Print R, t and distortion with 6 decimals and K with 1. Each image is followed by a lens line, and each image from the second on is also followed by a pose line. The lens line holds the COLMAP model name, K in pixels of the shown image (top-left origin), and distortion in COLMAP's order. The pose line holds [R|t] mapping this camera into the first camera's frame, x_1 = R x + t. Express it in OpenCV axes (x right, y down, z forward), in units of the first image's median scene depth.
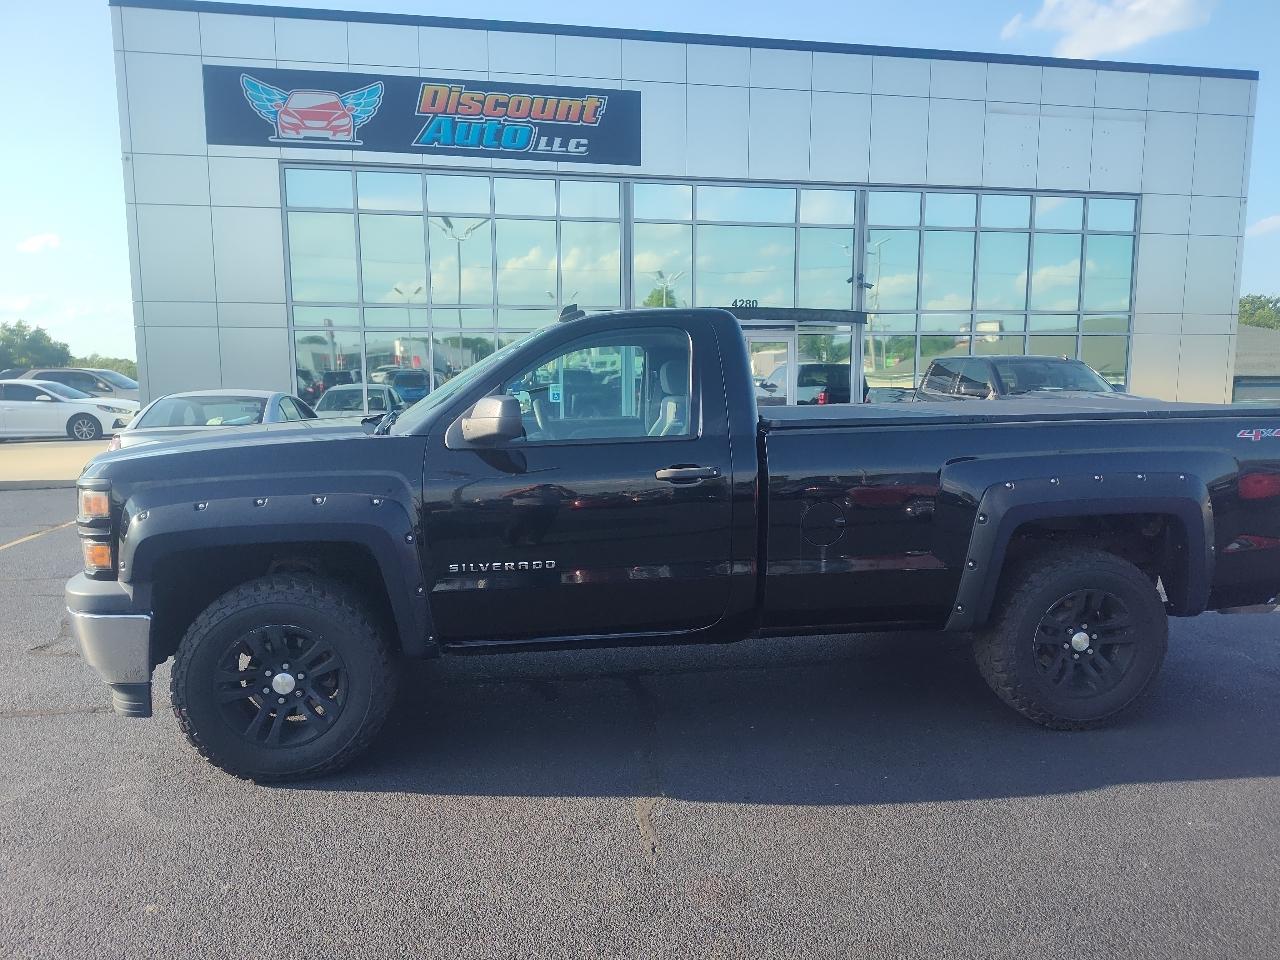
lens RADIAL K [[798.1, 0, 617.1], [0, 798.1, 482.3], [0, 0, 1]] dist [0.035695, -0.036347]
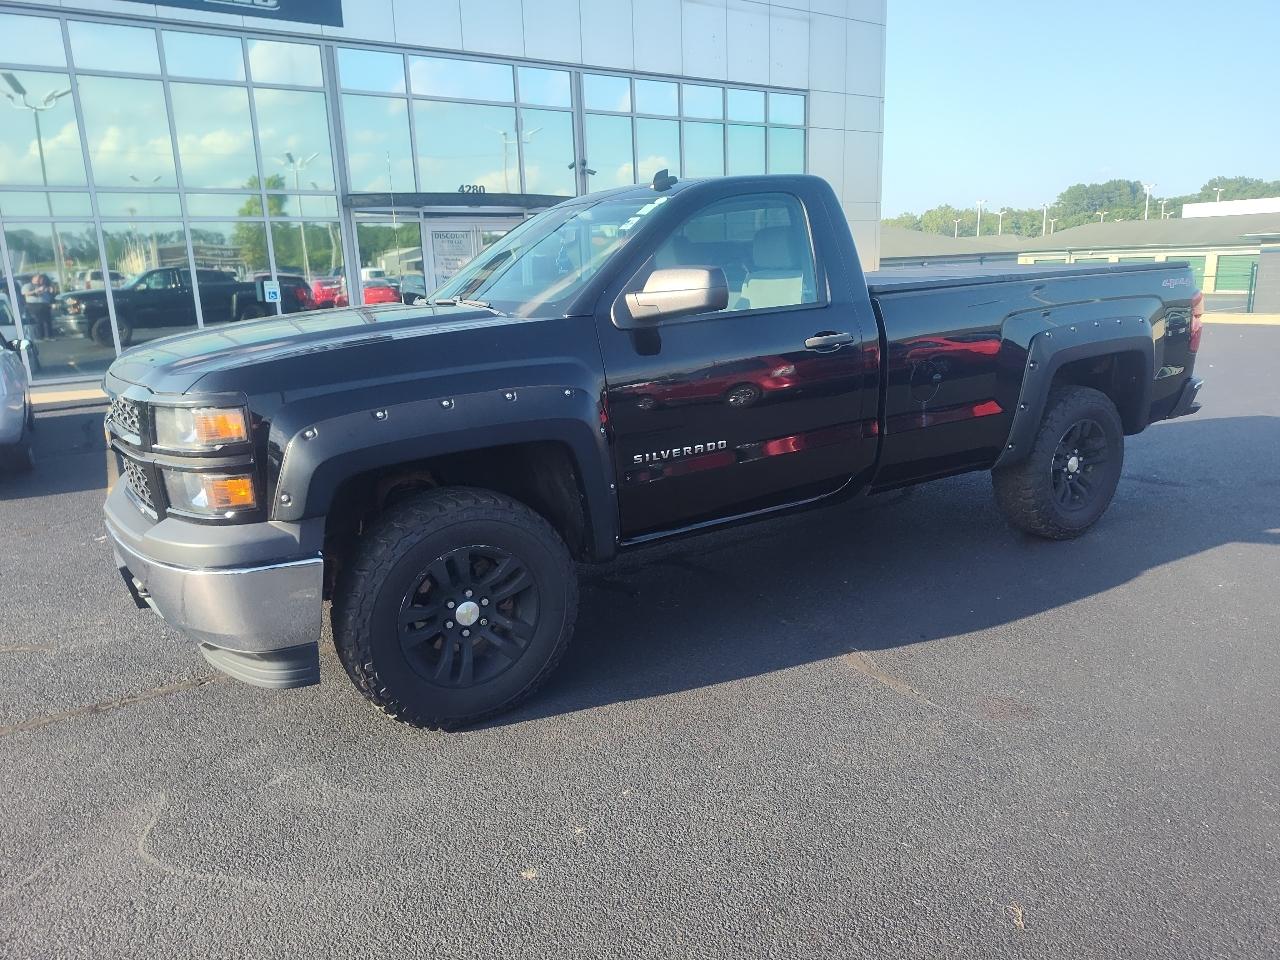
lens RADIAL K [[822.2, 0, 636.9], [0, 822.2, 451.6], [0, 0, 1]] dist [0.014513, -0.002060]
pose [[0.923369, -0.111582, 0.367340, -0.524378], [0.079610, 0.991684, 0.101117, 0.002965], [-0.375568, -0.064124, 0.924574, 0.118352]]
